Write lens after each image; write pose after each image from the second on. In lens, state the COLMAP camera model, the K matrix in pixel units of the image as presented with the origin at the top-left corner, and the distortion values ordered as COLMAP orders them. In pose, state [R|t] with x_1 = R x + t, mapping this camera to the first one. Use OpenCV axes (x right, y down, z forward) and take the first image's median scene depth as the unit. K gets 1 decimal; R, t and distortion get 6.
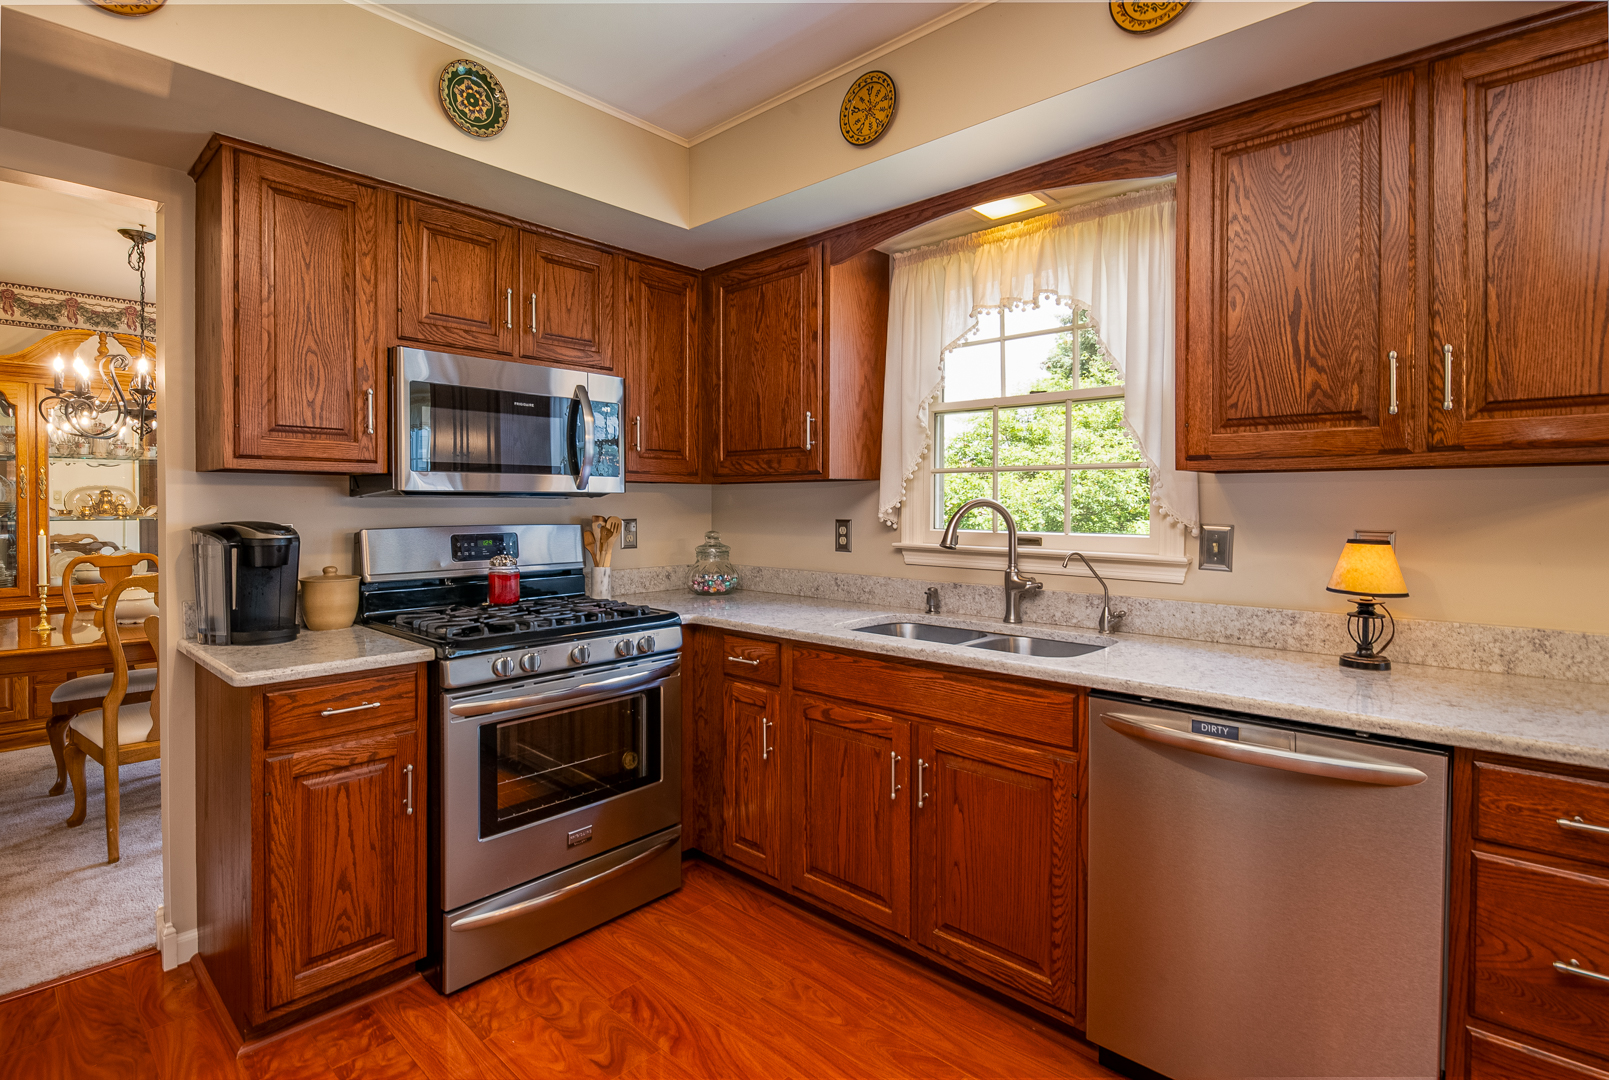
lens RADIAL K [[767.6, 0, 781.8], [0, 767.6, 509.4], [0, 0, 1]] dist [-0.002447, -0.006081]
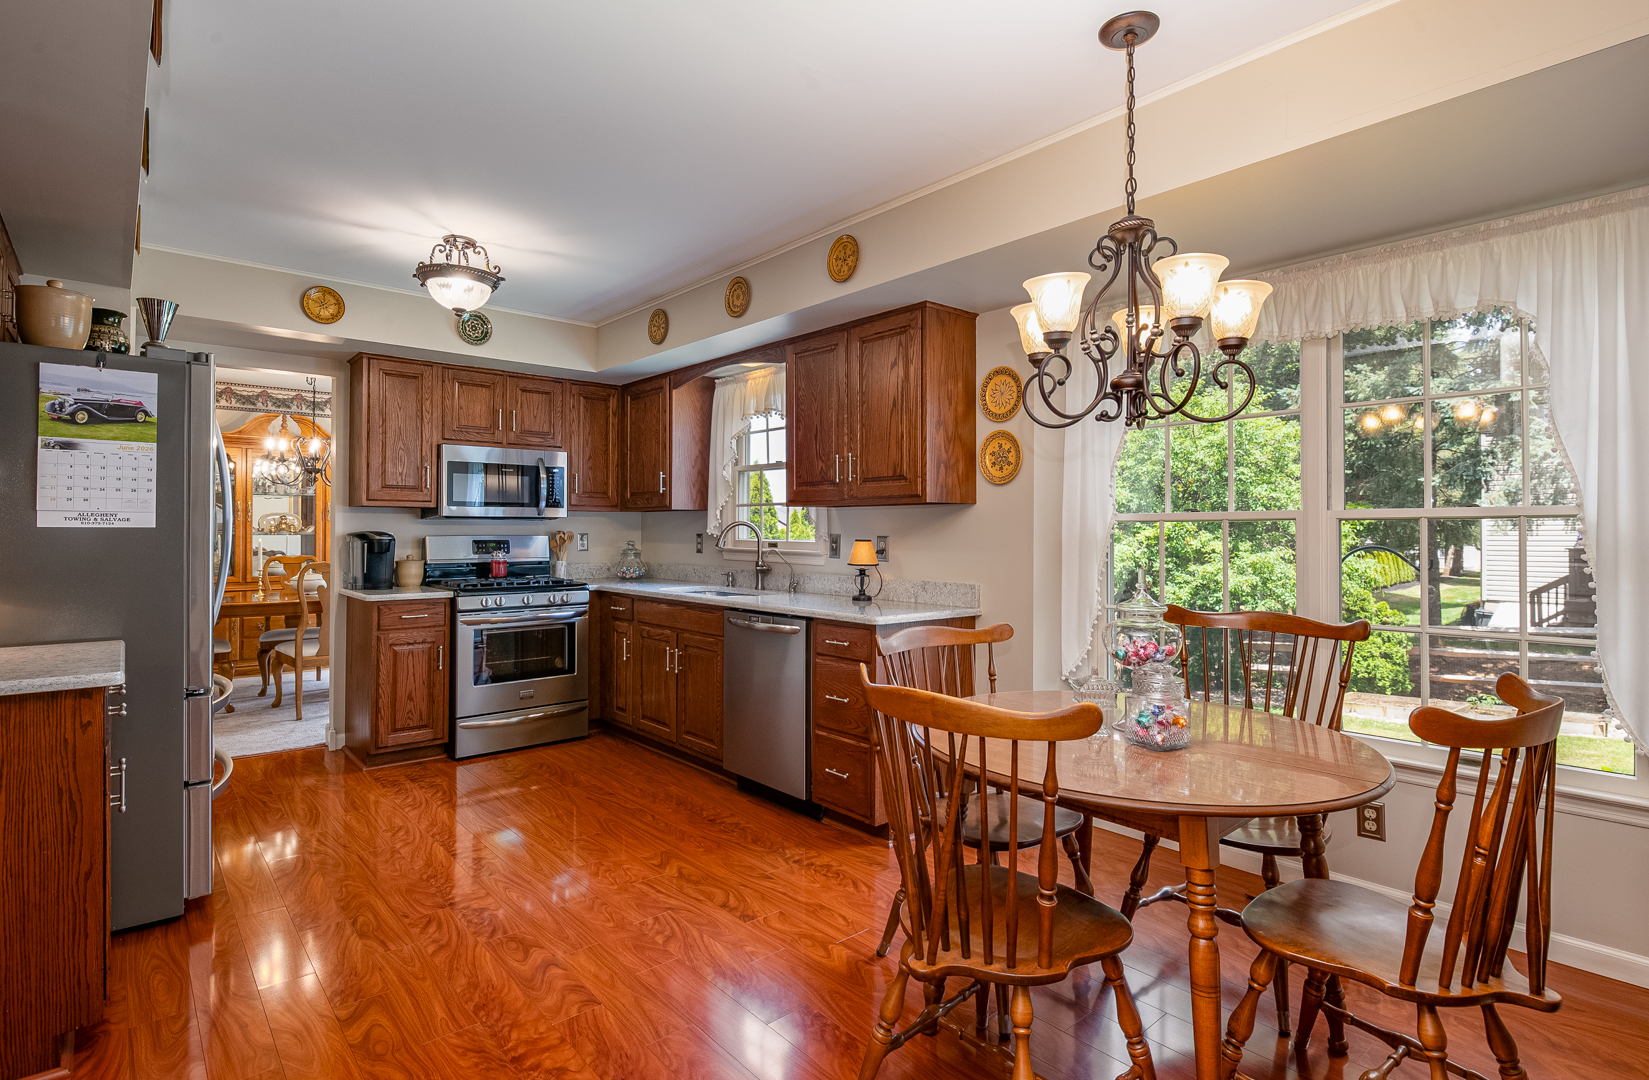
lens RADIAL K [[802.8, 0, 761.0], [0, 802.8, 518.2], [0, 0, 1]] dist [-0.004664, -0.001269]
pose [[0.988856, 0.001026, -0.148868, 0.634387], [-0.004348, 0.999749, -0.021993, 0.023461], [0.148808, 0.022396, 0.988612, -0.941631]]
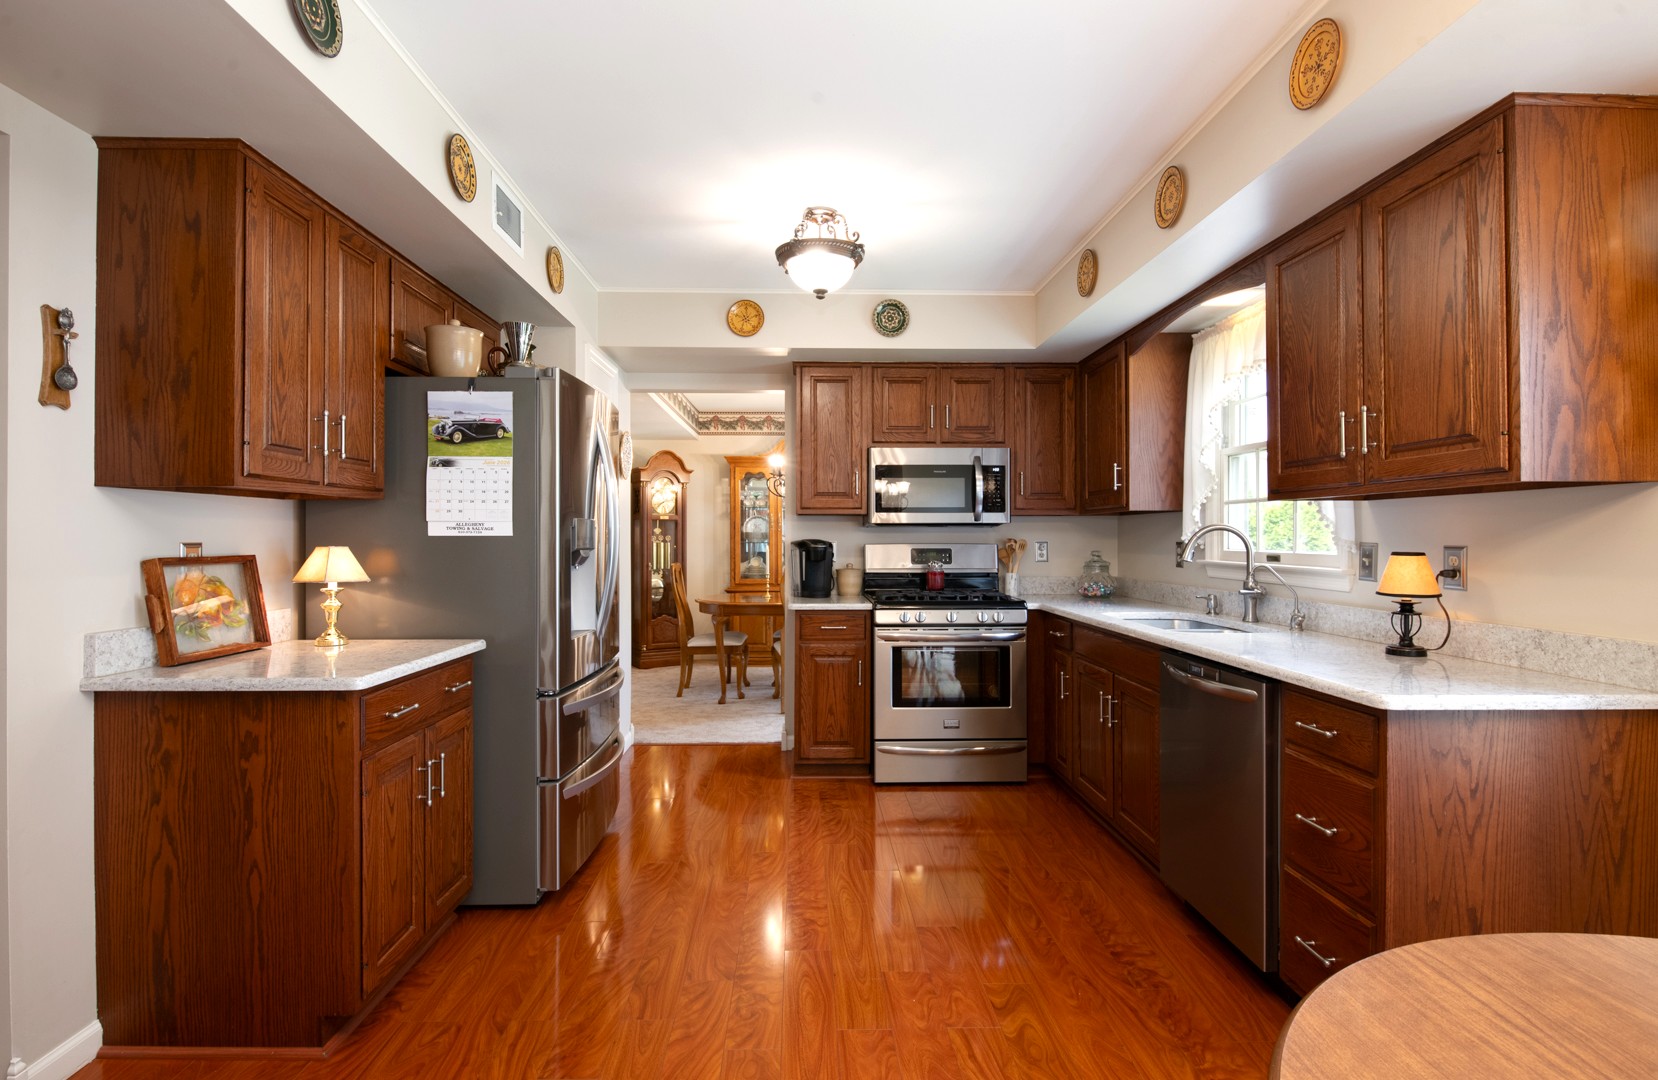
lens RADIAL K [[772.7, 0, 807.4], [0, 772.7, 532.7], [0, 0, 1]] dist [0.001661, -0.007545]
pose [[0.695656, -0.004060, -0.718364, 0.767273], [-0.005766, 0.999920, -0.011236, 0.021126], [0.718352, 0.011959, 0.695577, -0.443441]]
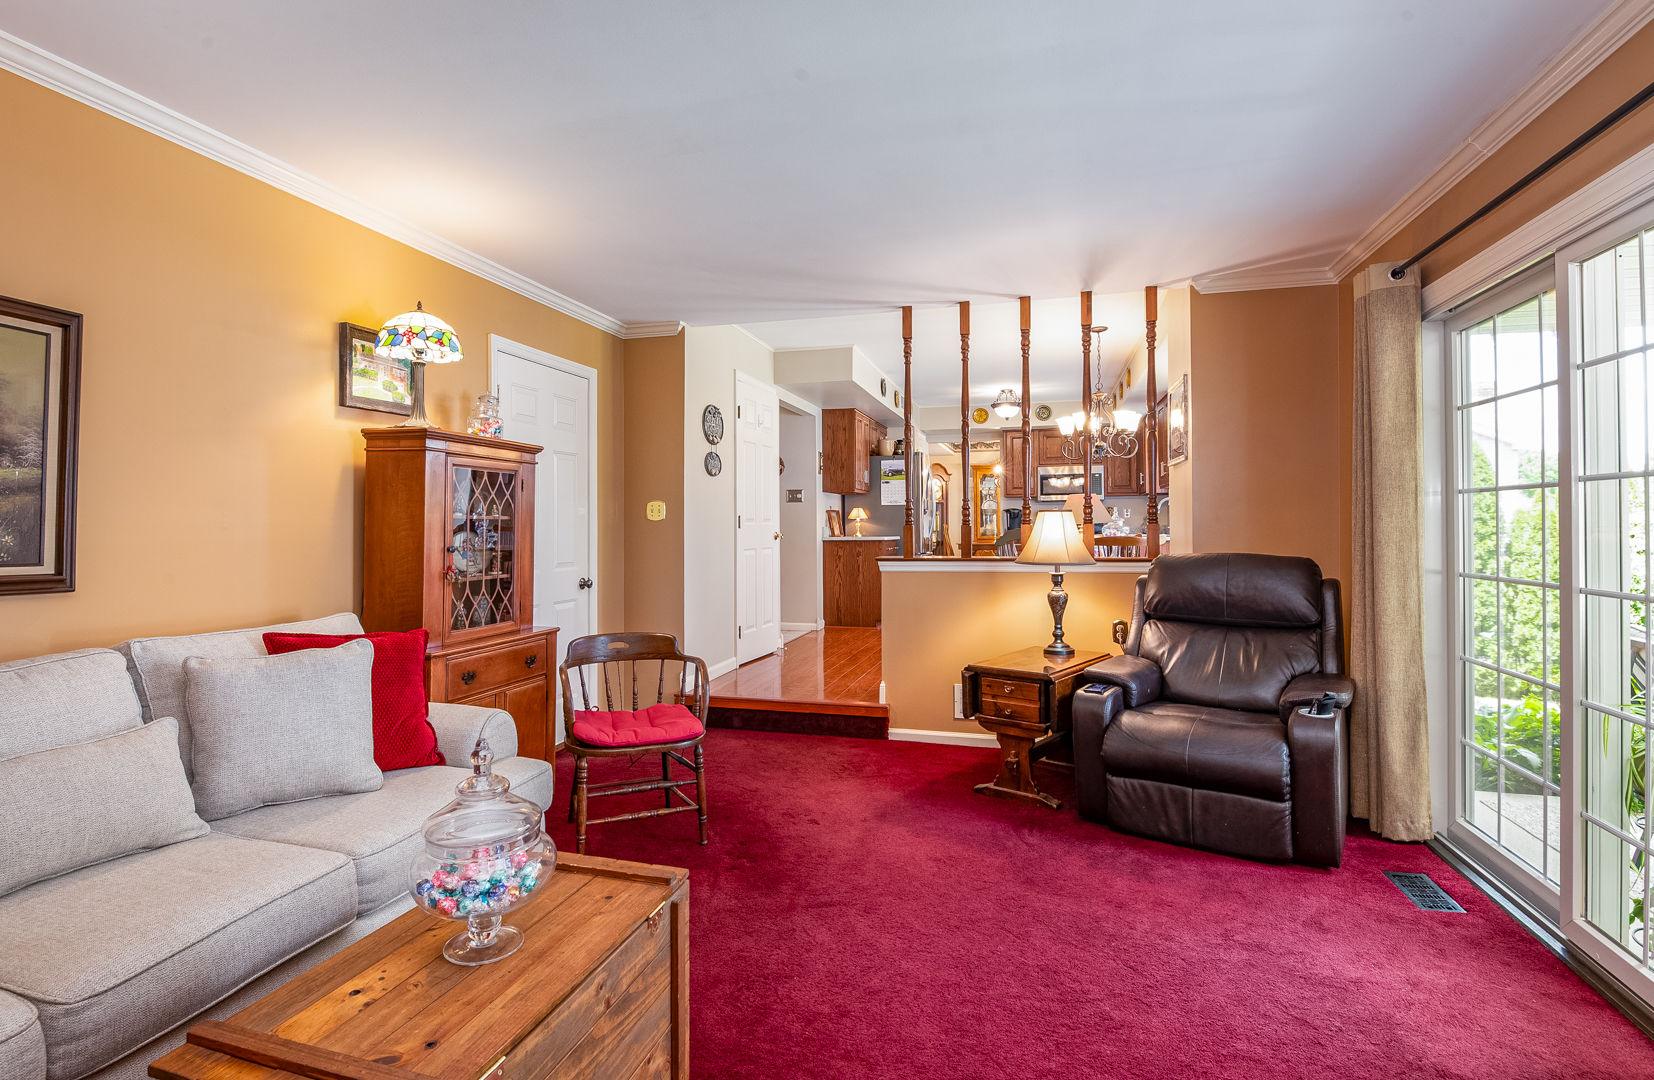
lens RADIAL K [[800.5, 0, 822.8], [0, 800.5, 529.2], [0, 0, 1]] dist [-0.004070, -0.000889]
pose [[0.466356, -0.000598, -0.884597, 2.884057], [-0.000732, 0.999999, -0.001062, 0.139711], [0.884597, 0.001143, 0.466355, -2.137493]]
